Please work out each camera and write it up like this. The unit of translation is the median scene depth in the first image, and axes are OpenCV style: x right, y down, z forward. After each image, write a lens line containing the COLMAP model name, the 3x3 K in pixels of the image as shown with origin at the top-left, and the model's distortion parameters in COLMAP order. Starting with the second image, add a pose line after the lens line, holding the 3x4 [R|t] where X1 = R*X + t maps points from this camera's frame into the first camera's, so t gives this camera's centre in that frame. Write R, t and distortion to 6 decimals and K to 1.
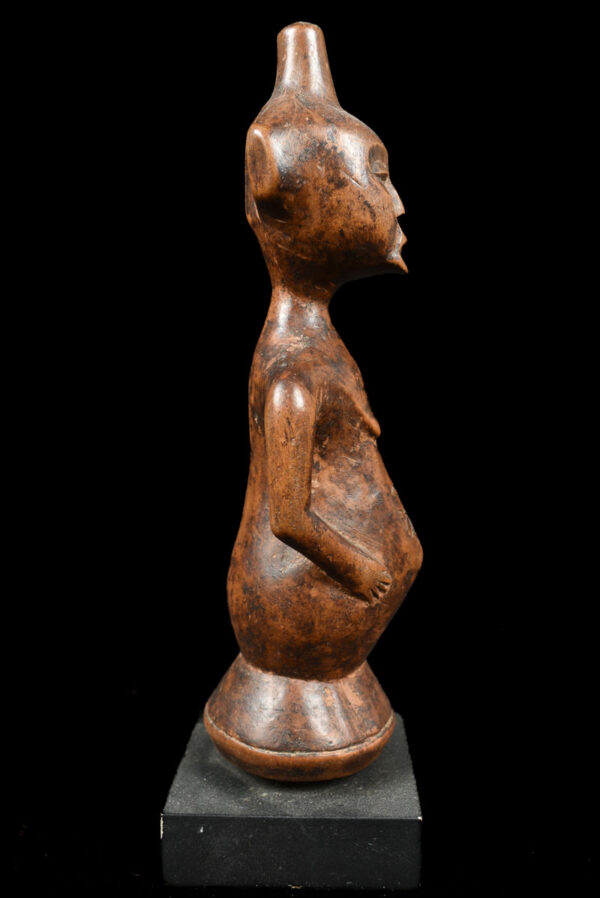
lens RADIAL K [[877.0, 0, 300.0], [0, 877.0, 449.0], [0, 0, 1]] dist [-0.101983, 0.000765]
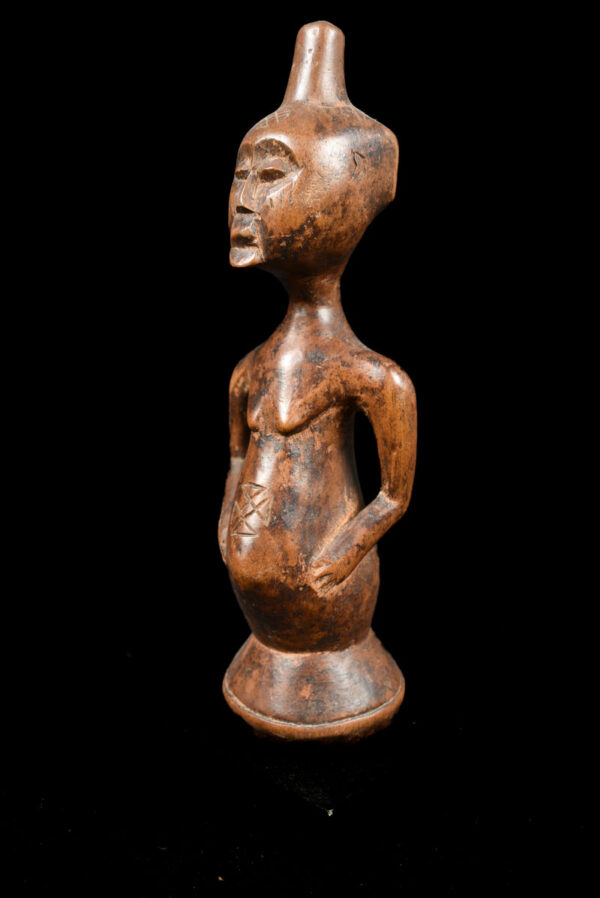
lens RADIAL K [[840.7, 0, 300.0], [0, 840.7, 449.0], [0, 0, 1]] dist [-0.101634, 0.009776]
pose [[-0.616681, 0.149467, -0.772893, 0.849586], [-0.115718, 0.953932, 0.276808, -0.280549], [0.778661, 0.260140, -0.570976, 1.677807]]
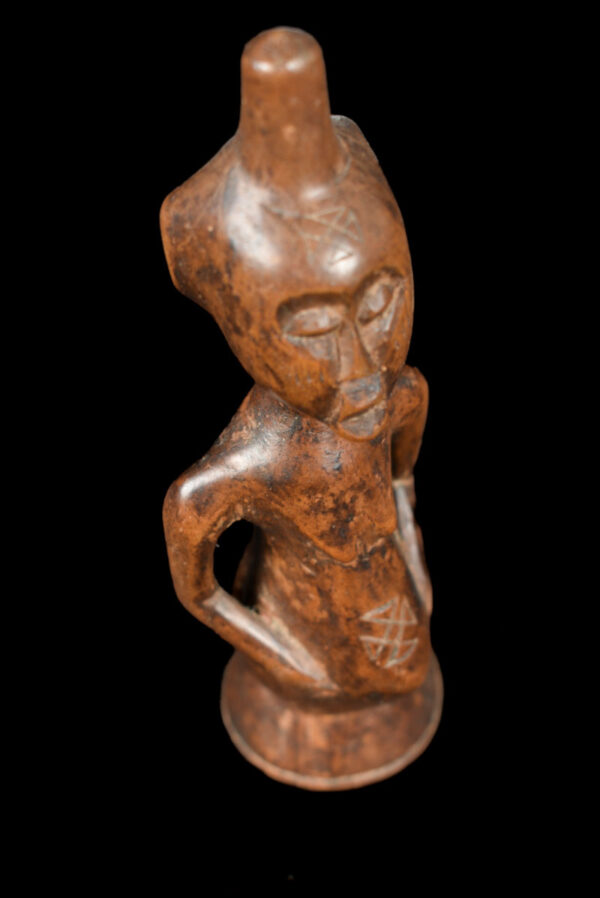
lens RADIAL K [[1508.6, 0, 300.0], [0, 1508.6, 449.0], [0, 0, 1]] dist [-0.010021, -0.017814]
pose [[0.557160, 0.607709, -0.565918, 0.768137], [-0.051406, 0.705430, 0.706913, -1.032720], [0.828812, -0.364772, 0.424278, 0.473088]]
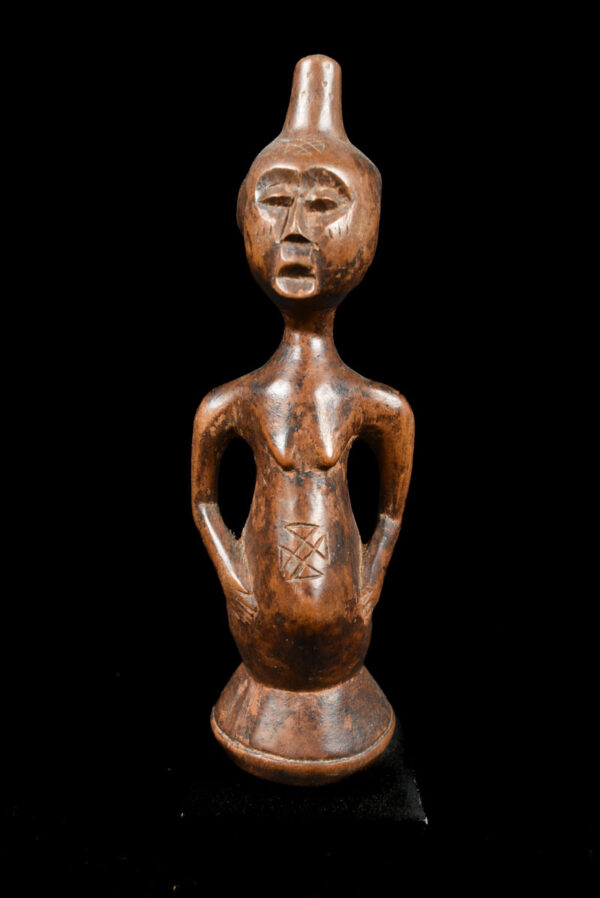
lens RADIAL K [[806.9, 0, 300.0], [0, 806.9, 449.0], [0, 0, 1]] dist [-0.101088, -0.001930]
pose [[-0.003869, 0.163249, -0.986577, 1.010799], [-0.154163, 0.974693, 0.161887, -0.188778], [0.988038, 0.152720, 0.021396, 1.035190]]
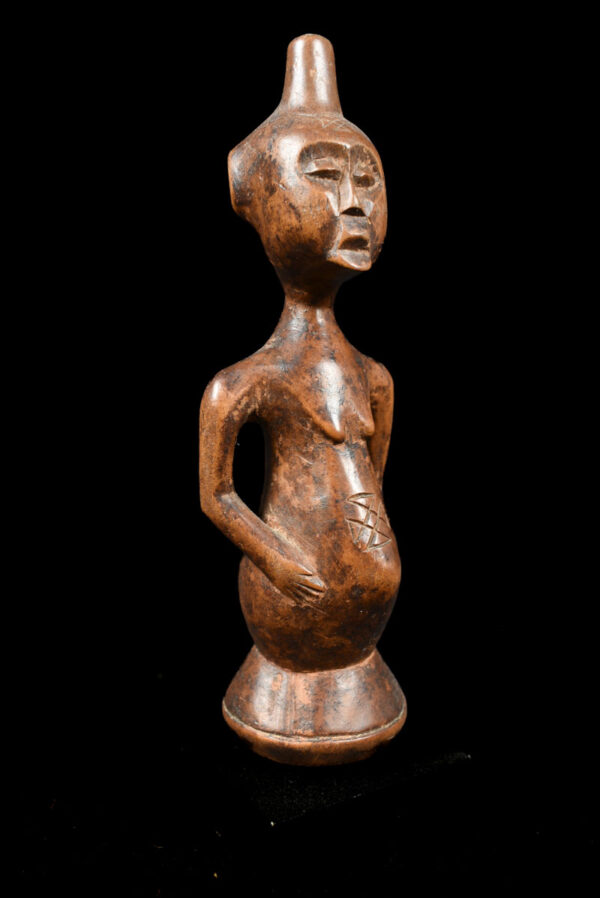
lens RADIAL K [[840.7, 0, 300.0], [0, 840.7, 449.0], [0, 0, 1]] dist [-0.101634, 0.009776]
pose [[0.546536, 0.110088, -0.830168, 0.876797], [-0.101316, 0.992732, 0.064944, -0.063539], [0.831284, 0.048615, 0.553717, 0.467281]]
